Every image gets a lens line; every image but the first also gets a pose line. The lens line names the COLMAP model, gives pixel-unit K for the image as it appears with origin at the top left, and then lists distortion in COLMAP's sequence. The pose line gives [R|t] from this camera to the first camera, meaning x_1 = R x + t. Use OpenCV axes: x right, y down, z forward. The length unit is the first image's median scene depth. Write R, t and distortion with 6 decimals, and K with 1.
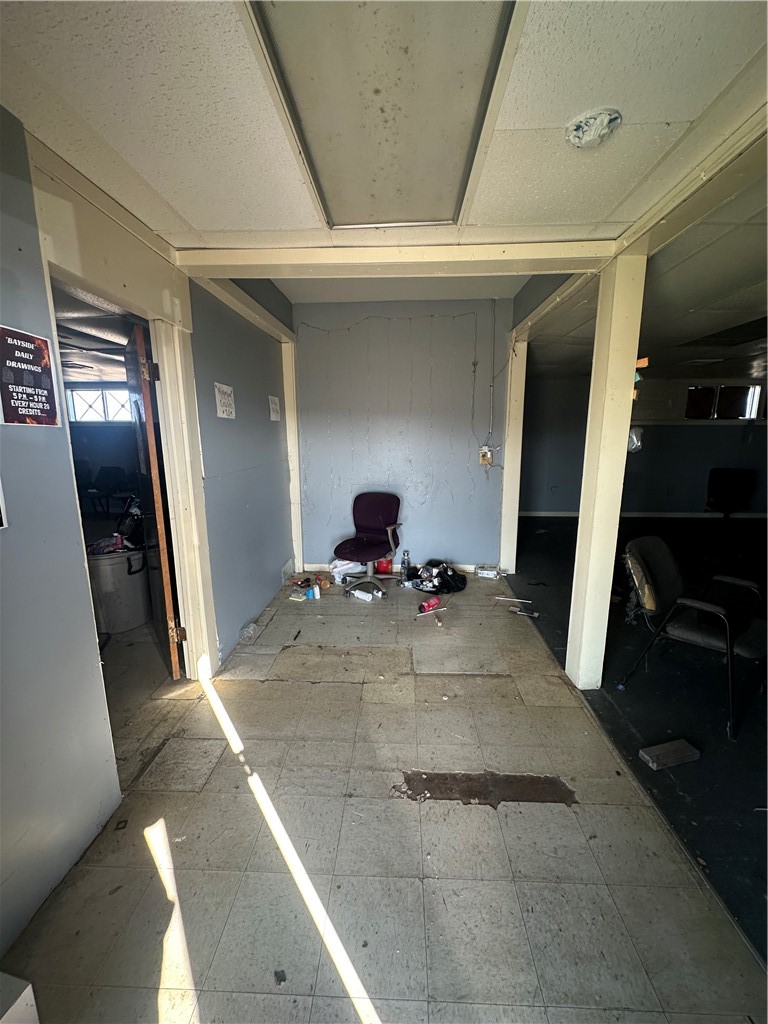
lens RADIAL K [[408.4, 0, 386.2], [0, 408.4, 511.4], [0, 0, 1]] dist [0.000693, 0.000175]
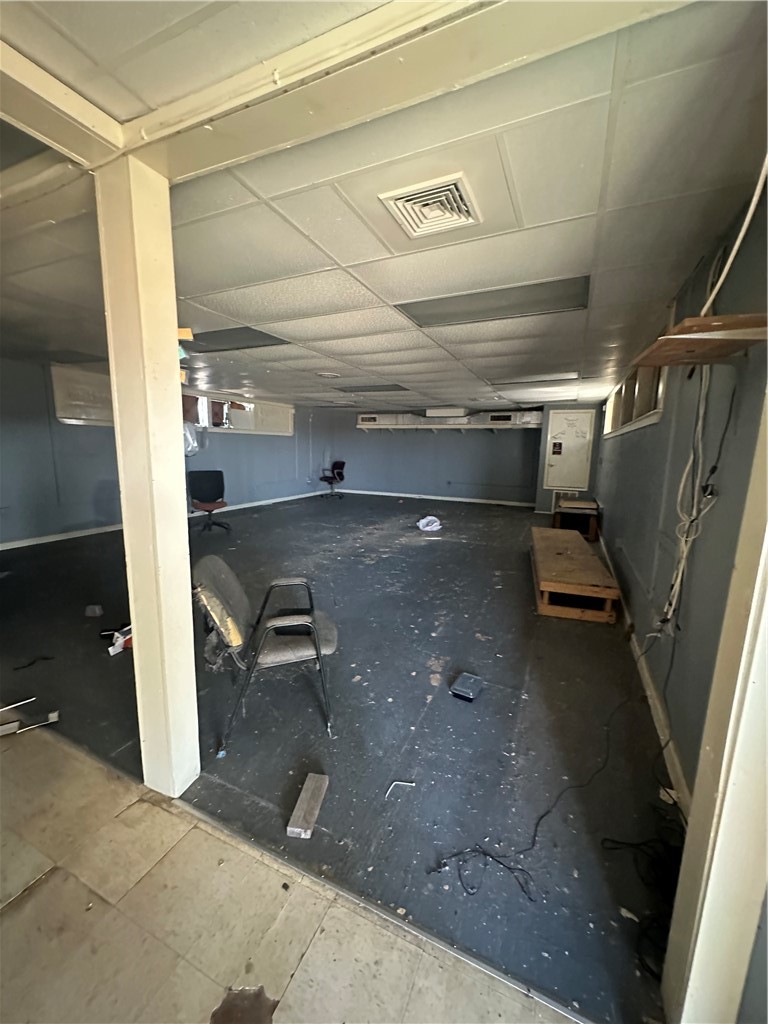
lens RADIAL K [[408.4, 0, 386.2], [0, 408.4, 511.4], [0, 0, 1]] dist [0.000693, 0.000175]
pose [[0.376277, -0.139720, 0.915912, 0.041706], [0.149870, 0.984724, 0.088647, -0.055788], [-0.914306, 0.103912, 0.391469, 0.380996]]
